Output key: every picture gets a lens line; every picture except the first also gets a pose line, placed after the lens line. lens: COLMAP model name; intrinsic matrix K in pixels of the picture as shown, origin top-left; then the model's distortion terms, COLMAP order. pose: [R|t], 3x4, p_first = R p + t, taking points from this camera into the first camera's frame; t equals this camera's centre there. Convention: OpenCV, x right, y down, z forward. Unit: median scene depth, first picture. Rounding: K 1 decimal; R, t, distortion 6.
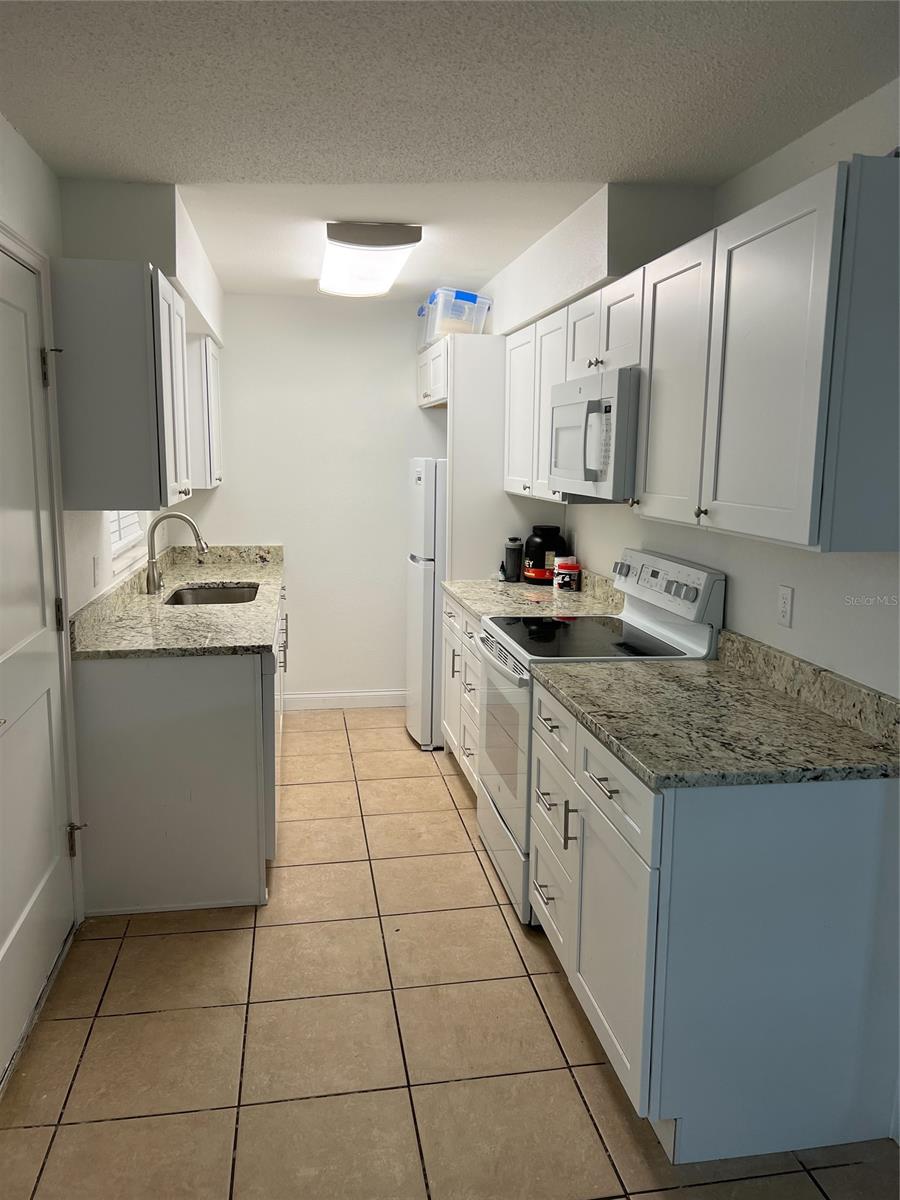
lens RADIAL K [[906.1, 0, 445.1], [0, 906.1, 605.4], [0, 0, 1]] dist [0.046533, -0.026579]
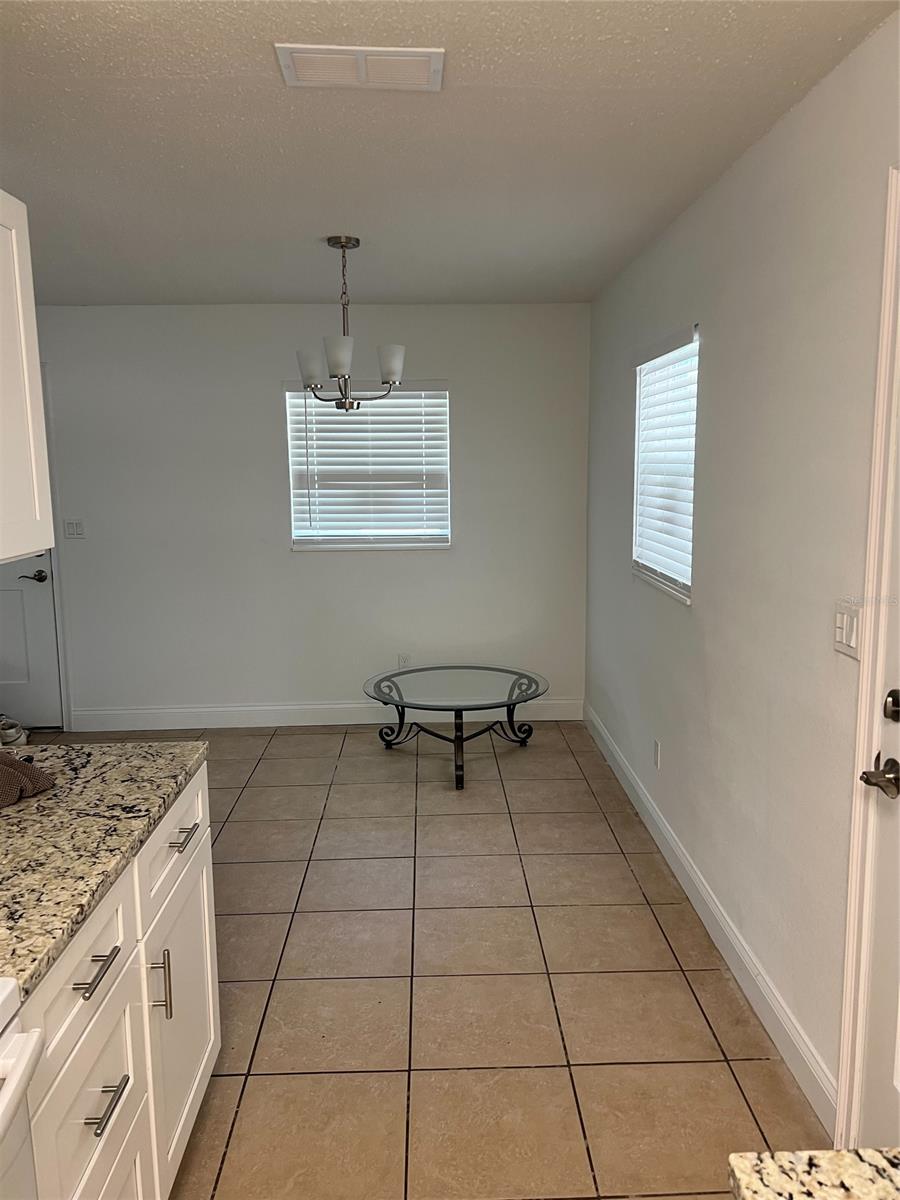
lens RADIAL K [[906.1, 0, 444.0], [0, 906.1, 598.2], [0, 0, 1]] dist [0.046533, -0.026579]
pose [[-0.989600, -0.018792, 0.142617, -0.142887], [0.028024, 0.947249, 0.319271, -0.216078], [-0.141093, 0.319947, -0.936871, 1.237794]]
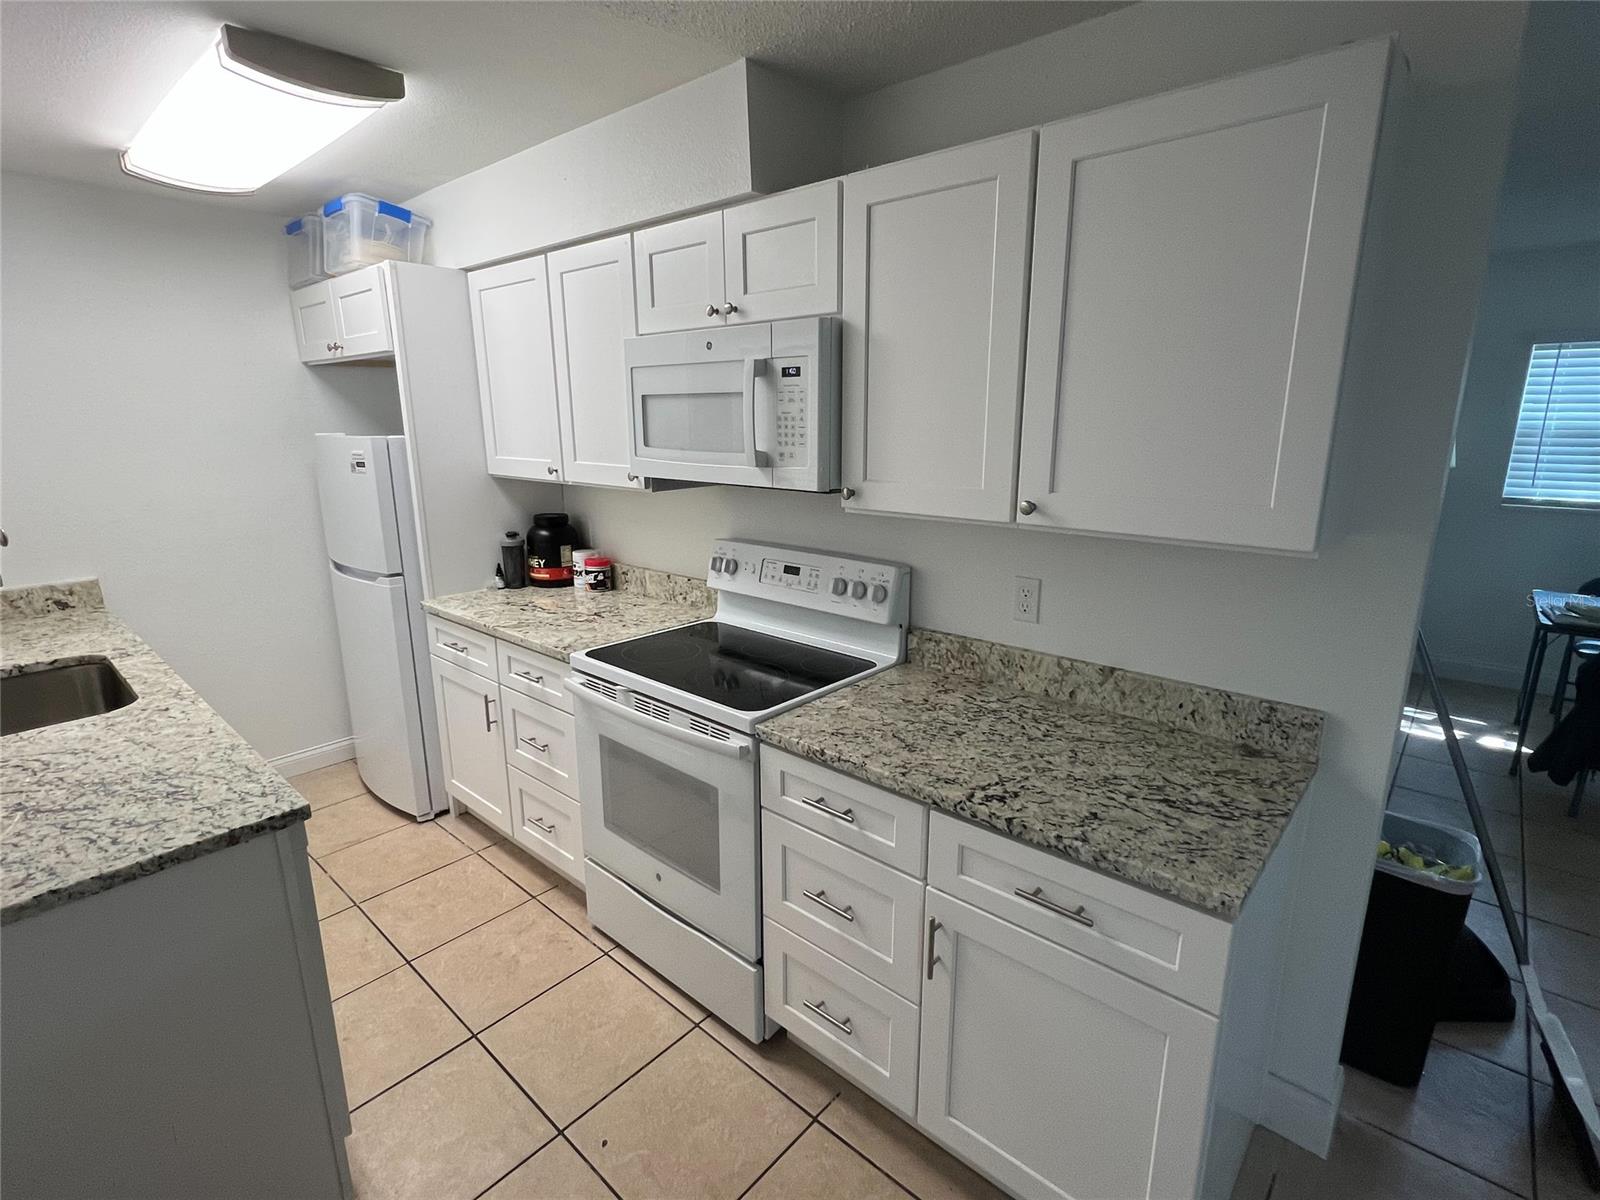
lens RADIAL K [[779.0, 0, 793.3], [0, 779.0, 598.5], [0, 0, 1]] dist [-0.003512, 0.000072]
pose [[0.779023, -0.162689, 0.605520, -0.230868], [0.119460, 0.986572, 0.111379, -0.096955], [-0.615509, -0.014431, 0.787997, 0.462443]]
